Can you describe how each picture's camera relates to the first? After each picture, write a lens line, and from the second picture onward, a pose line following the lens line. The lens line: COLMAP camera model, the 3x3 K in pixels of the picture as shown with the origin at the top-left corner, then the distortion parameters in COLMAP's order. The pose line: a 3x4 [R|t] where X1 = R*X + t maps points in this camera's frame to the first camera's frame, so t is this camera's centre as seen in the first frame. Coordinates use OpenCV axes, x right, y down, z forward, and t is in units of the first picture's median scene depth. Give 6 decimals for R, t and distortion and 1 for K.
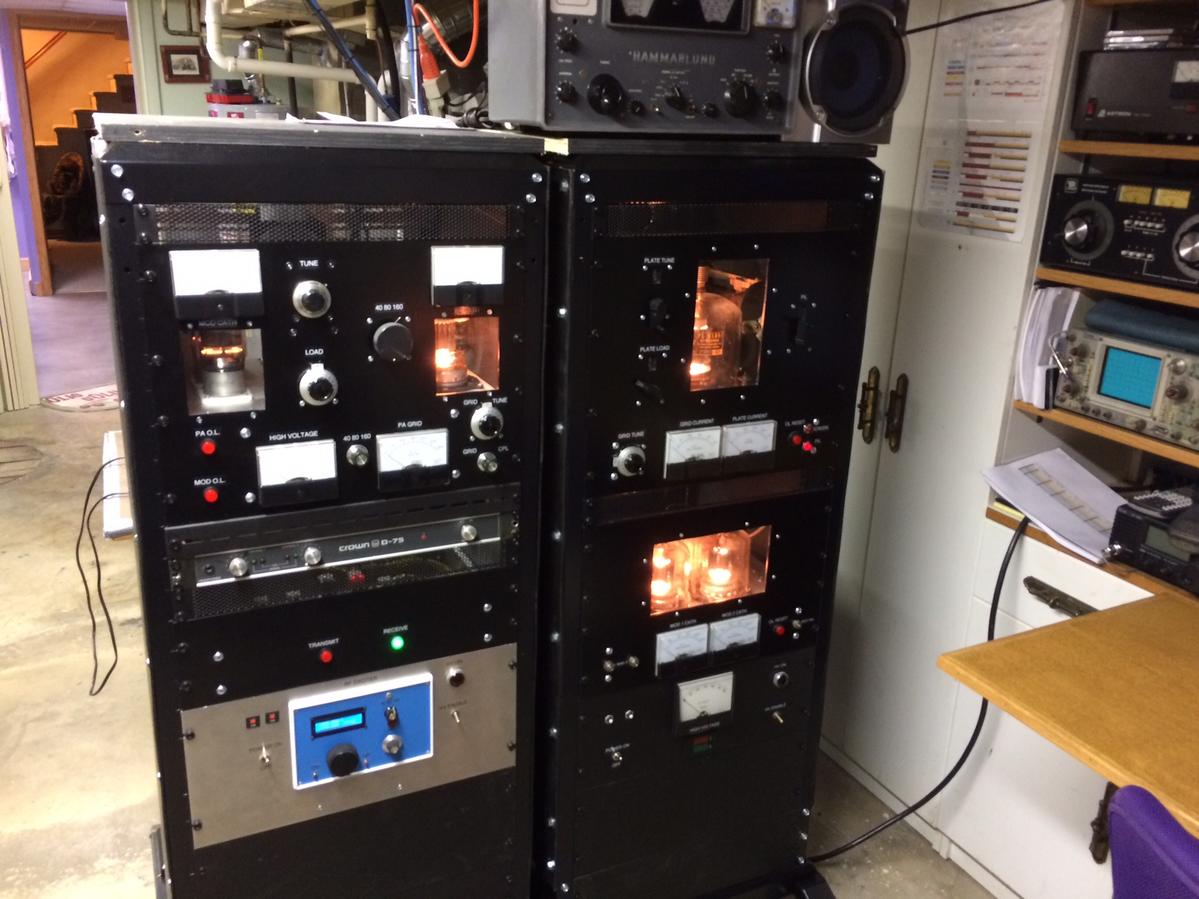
lens RADIAL K [[999.0, 0, 599.5], [0, 999.0, 449.5], [0, 0, 1]] dist [0.071242, -0.092565]
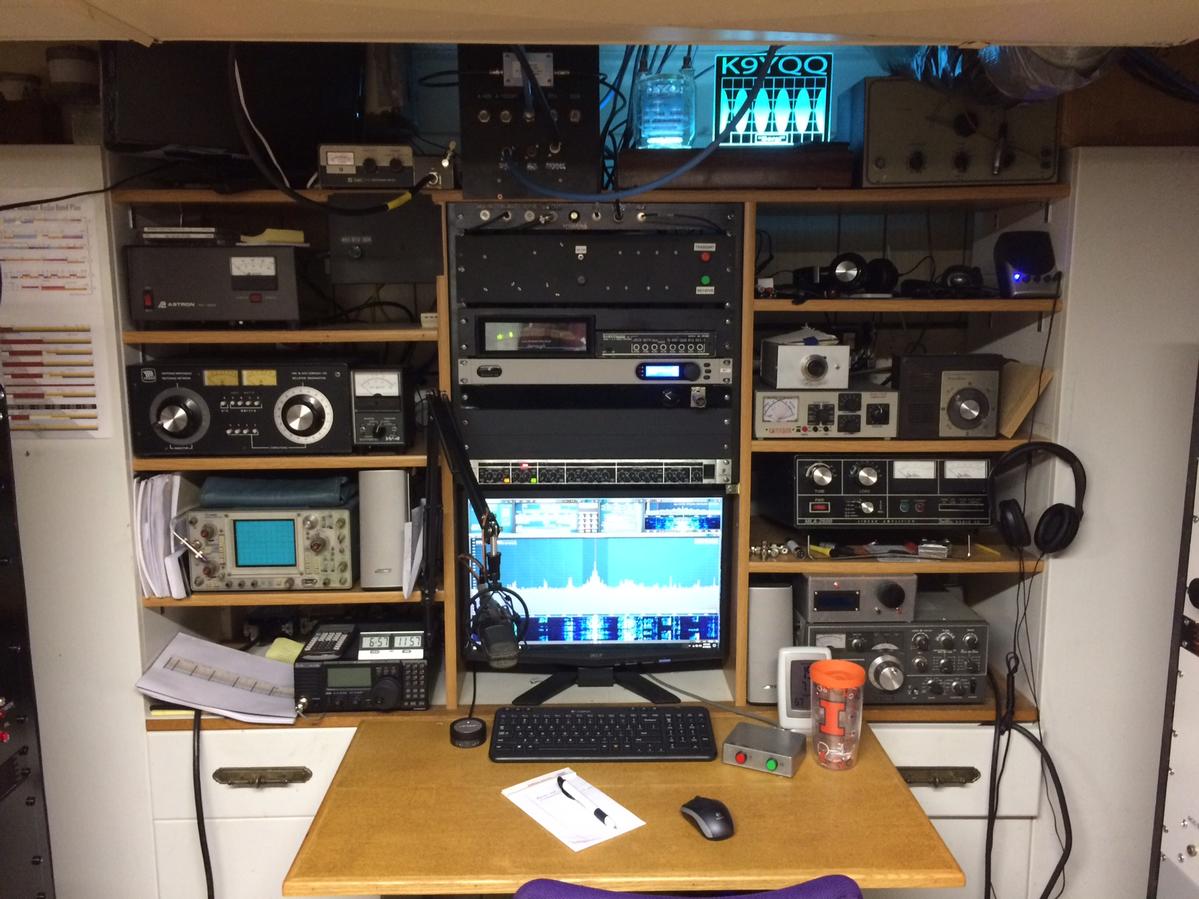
lens RADIAL K [[999.0, 0, 599.5], [0, 999.0, 449.5], [0, 0, 1]] dist [0.071242, -0.092565]
pose [[0.436324, -0.177594, 0.882089, -0.221190], [0.307669, 0.950685, 0.039216, -0.094352], [-0.845554, 0.254281, 0.469447, 0.182228]]
